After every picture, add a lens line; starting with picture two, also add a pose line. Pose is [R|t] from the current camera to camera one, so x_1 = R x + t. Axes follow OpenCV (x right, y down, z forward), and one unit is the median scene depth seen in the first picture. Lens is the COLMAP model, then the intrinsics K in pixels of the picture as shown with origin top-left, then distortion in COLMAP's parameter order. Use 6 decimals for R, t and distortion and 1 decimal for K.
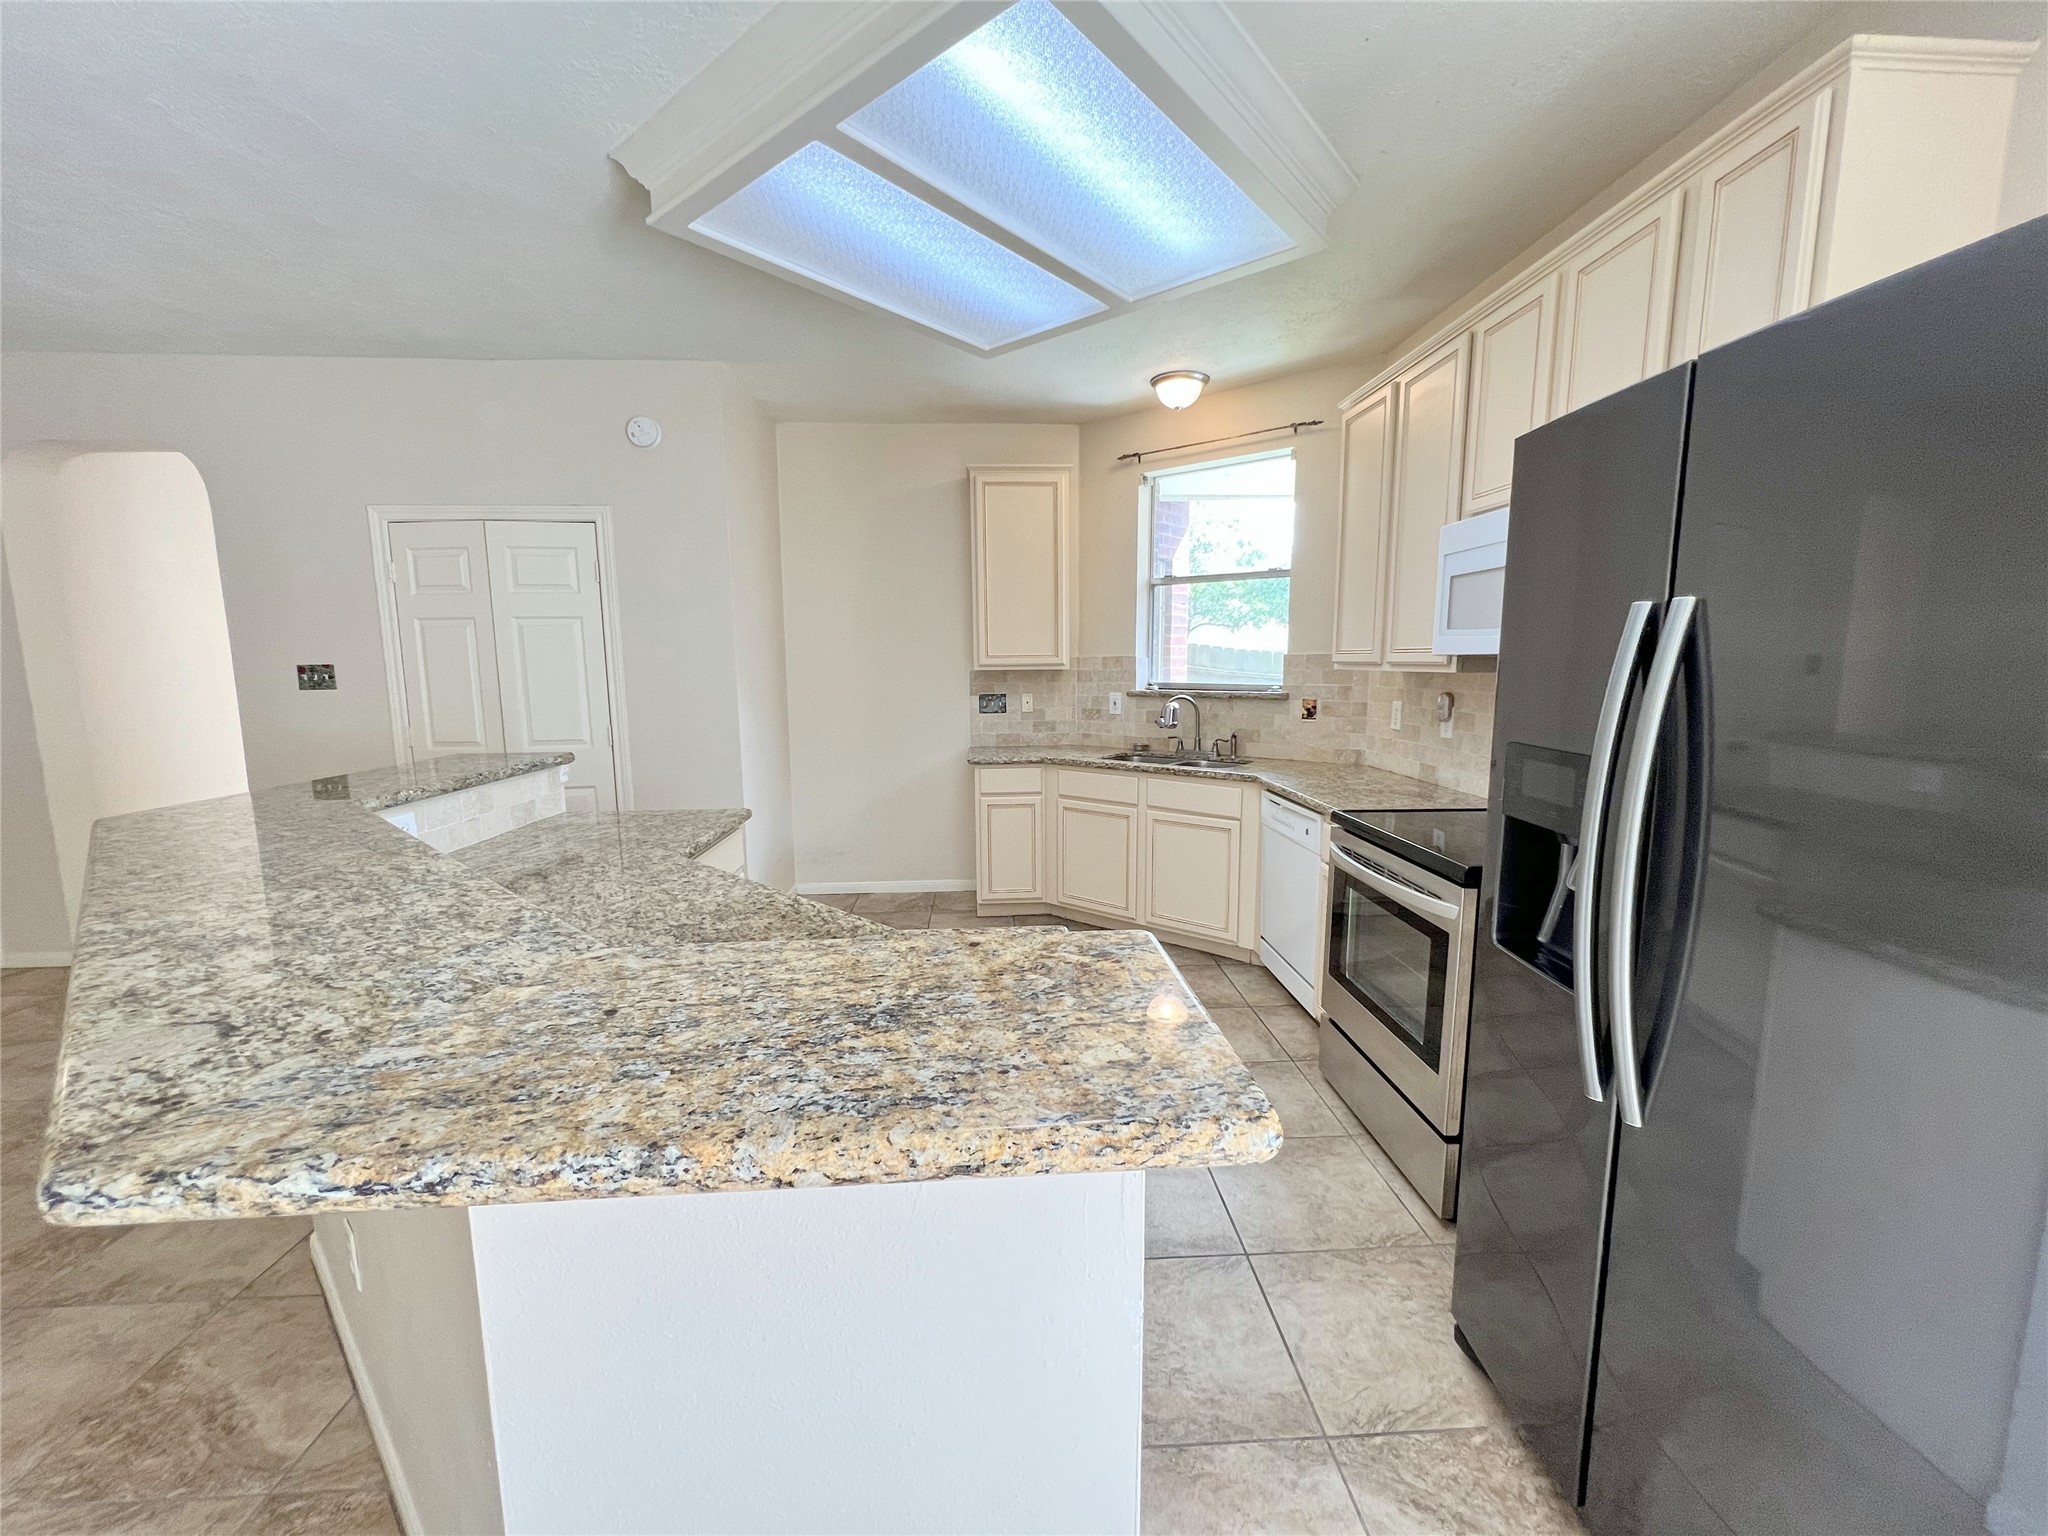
lens RADIAL K [[817.3, 0, 1027.1], [0, 817.3, 770.5], [0, 0, 1]] dist [-0.001208, 0.000363]
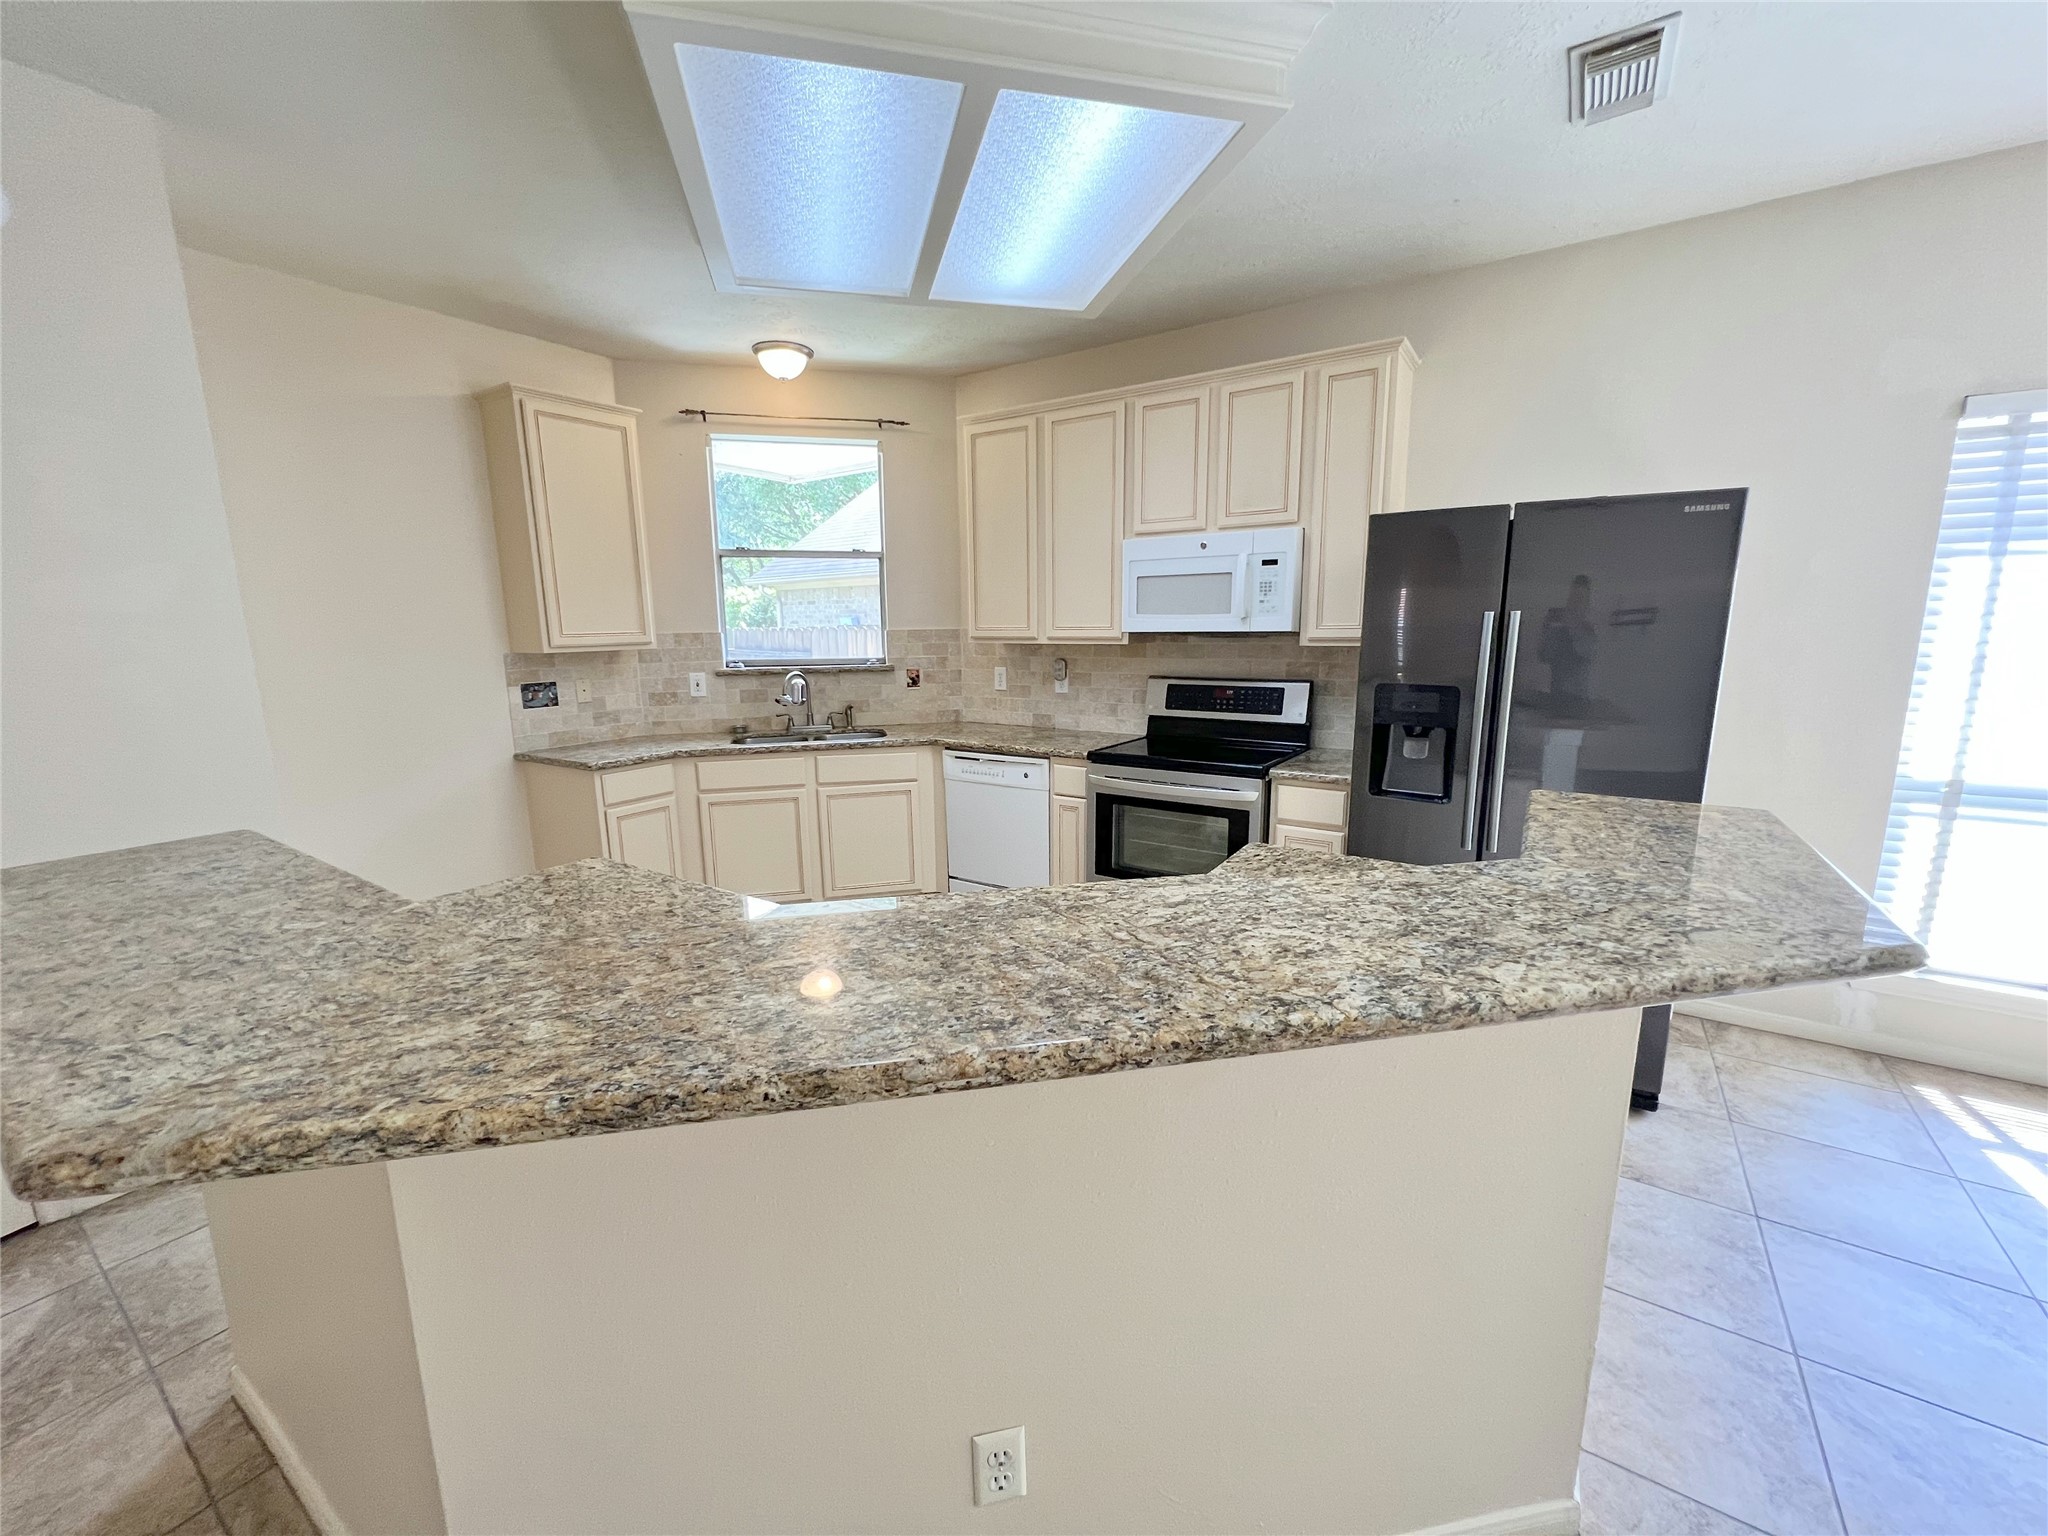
lens RADIAL K [[817.3, 0, 1027.1], [0, 817.3, 770.5], [0, 0, 1]] dist [-0.001208, 0.000363]
pose [[0.596369, -0.145395, 0.789433, -0.494235], [0.115061, 0.988787, 0.095190, -0.038964], [-0.794422, 0.034065, 0.606411, 0.192469]]
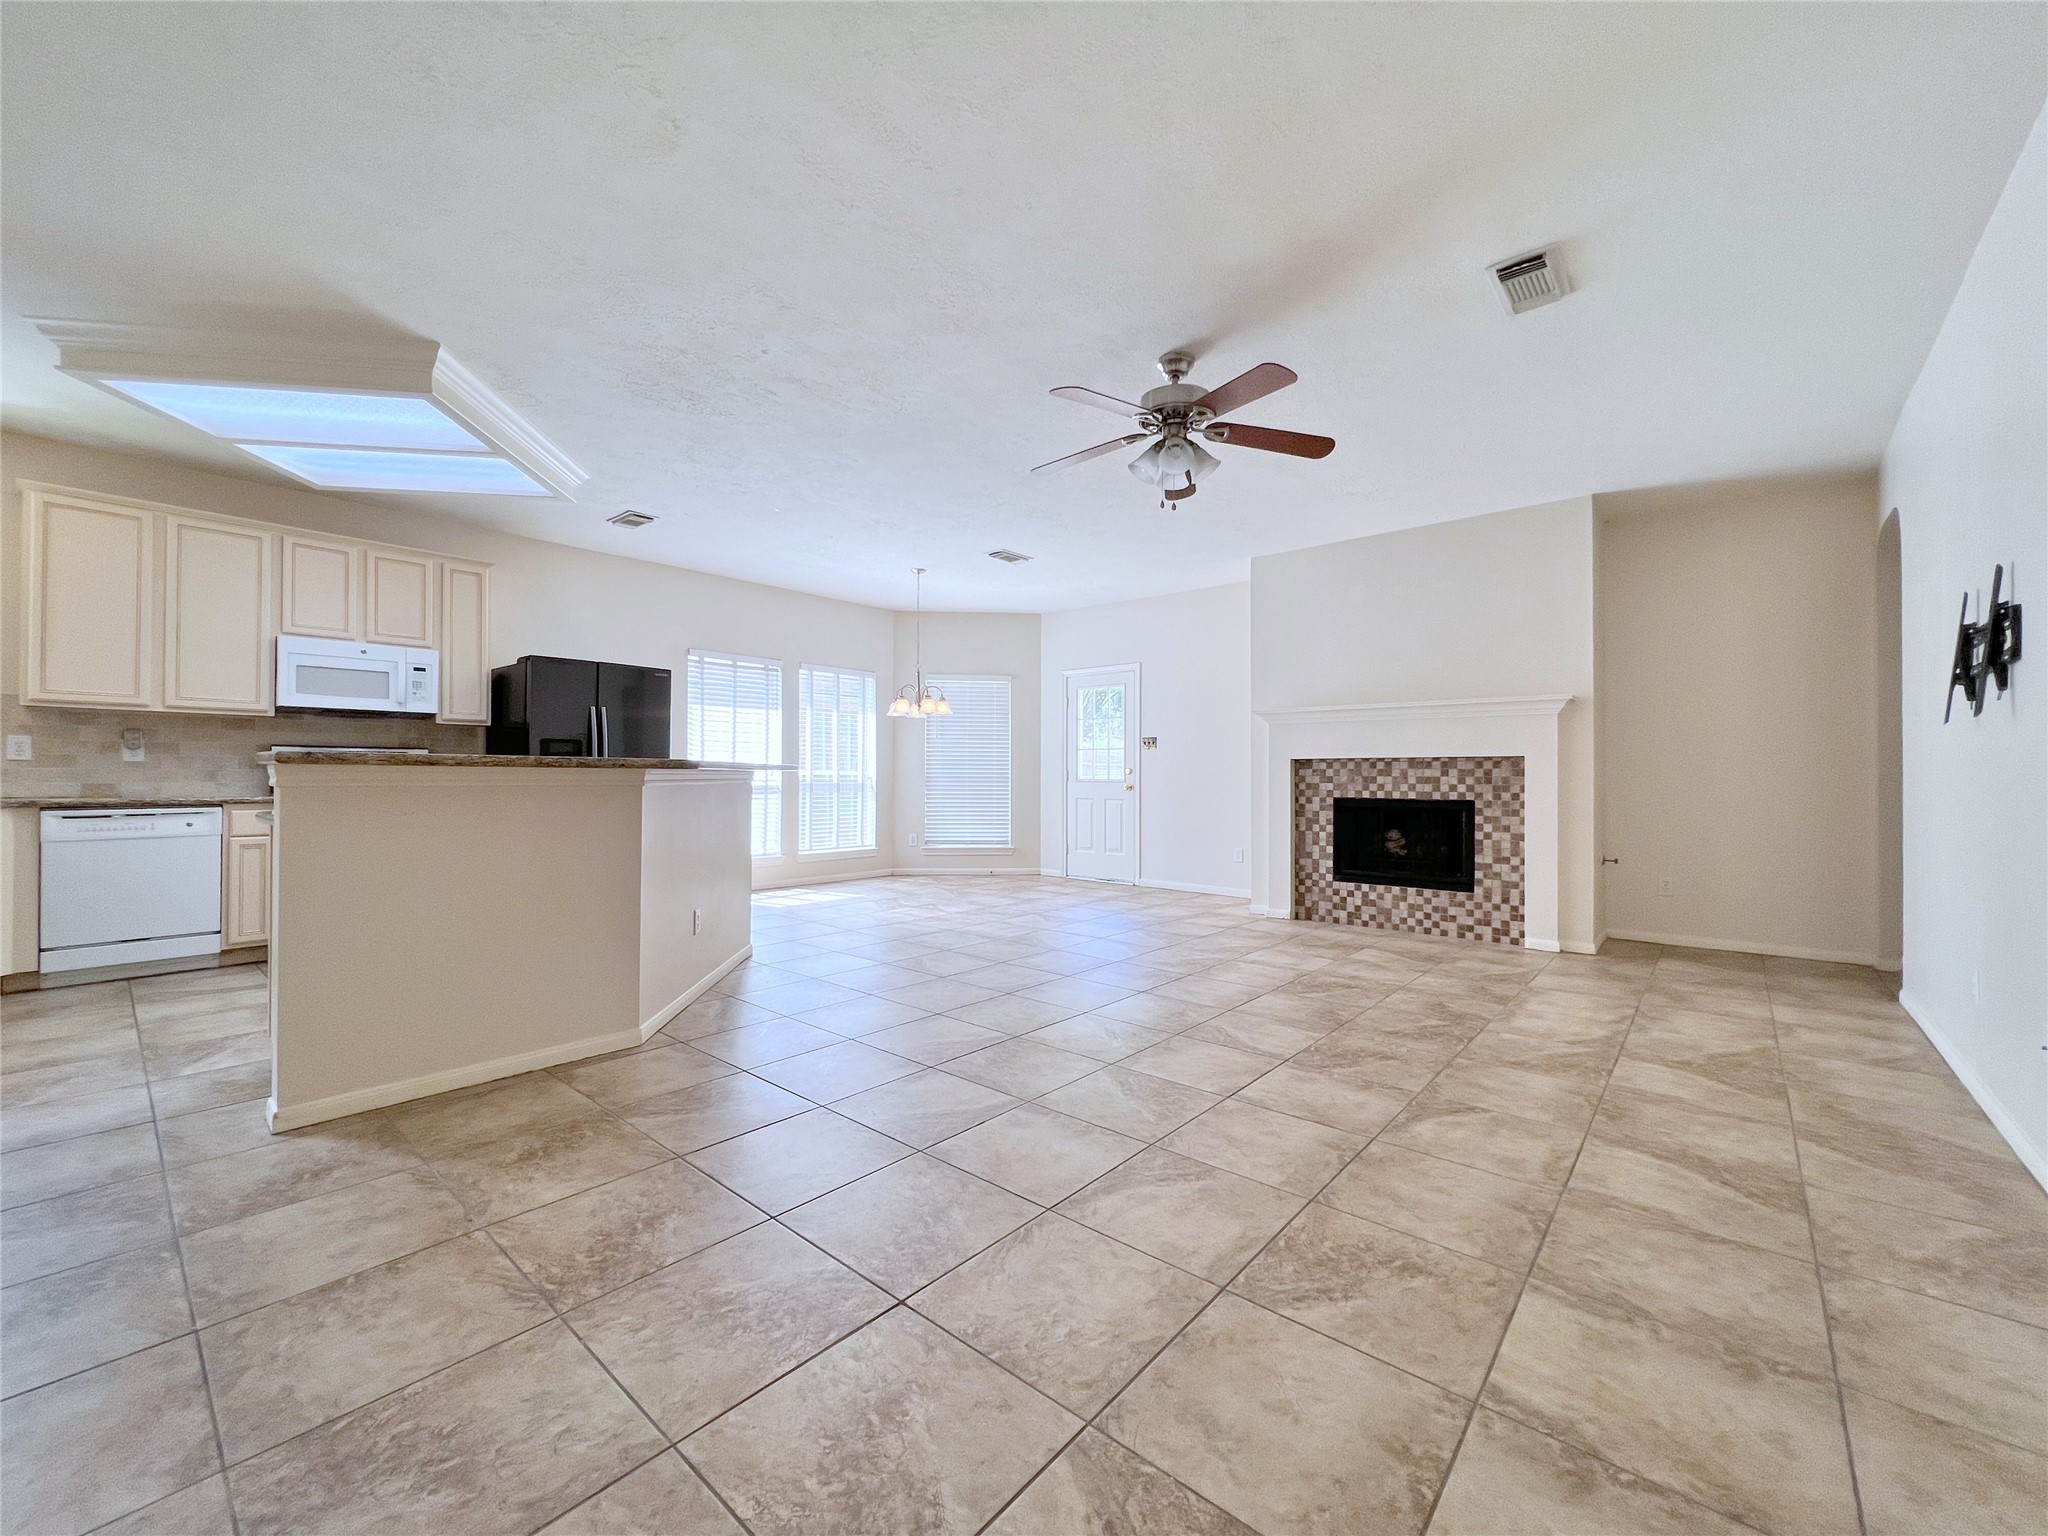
lens RADIAL K [[817.3, 0, 1027.1], [0, 817.3, 770.5], [0, 0, 1]] dist [-0.001208, 0.000363]
pose [[-0.721837, 0.007331, 0.692024, -1.273982], [0.092426, 0.992007, 0.085899, -0.002171], [-0.685863, 0.125966, -0.716745, 0.785306]]
